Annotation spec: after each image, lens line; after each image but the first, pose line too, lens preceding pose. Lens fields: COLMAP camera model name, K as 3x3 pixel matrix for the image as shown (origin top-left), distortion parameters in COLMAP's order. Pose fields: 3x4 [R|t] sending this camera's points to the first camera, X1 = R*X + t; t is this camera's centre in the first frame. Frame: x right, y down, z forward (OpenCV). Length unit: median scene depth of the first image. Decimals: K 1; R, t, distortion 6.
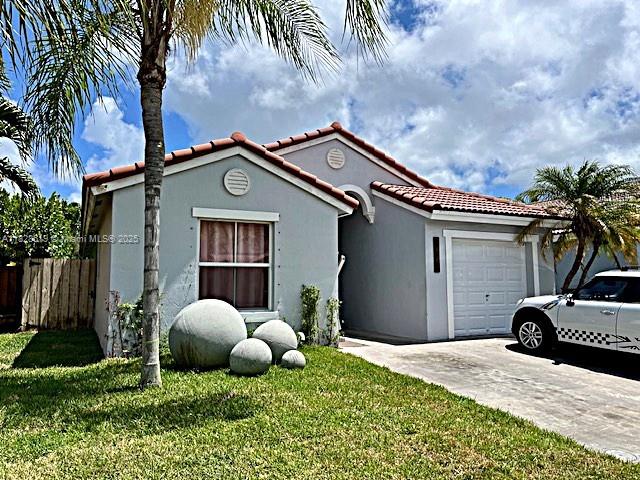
lens RADIAL K [[484.9, 0, 320.0], [0, 484.9, 240.0], [0, 0, 1]] dist [0.052709, -0.005080]
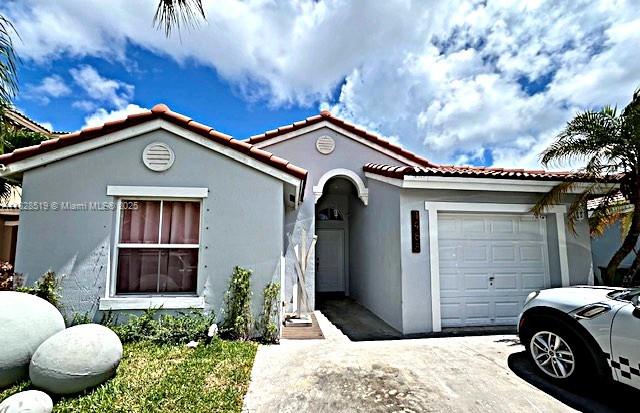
lens RADIAL K [[260.4, 0, 320.2], [0, 260.4, 236.6], [0, 0, 1]] dist [-0.001779, 0.000524]
pose [[0.942100, -0.025487, -0.334363, 0.238963], [0.028804, 0.999573, 0.004964, 0.033187], [0.334093, -0.014307, 0.942431, 0.530740]]
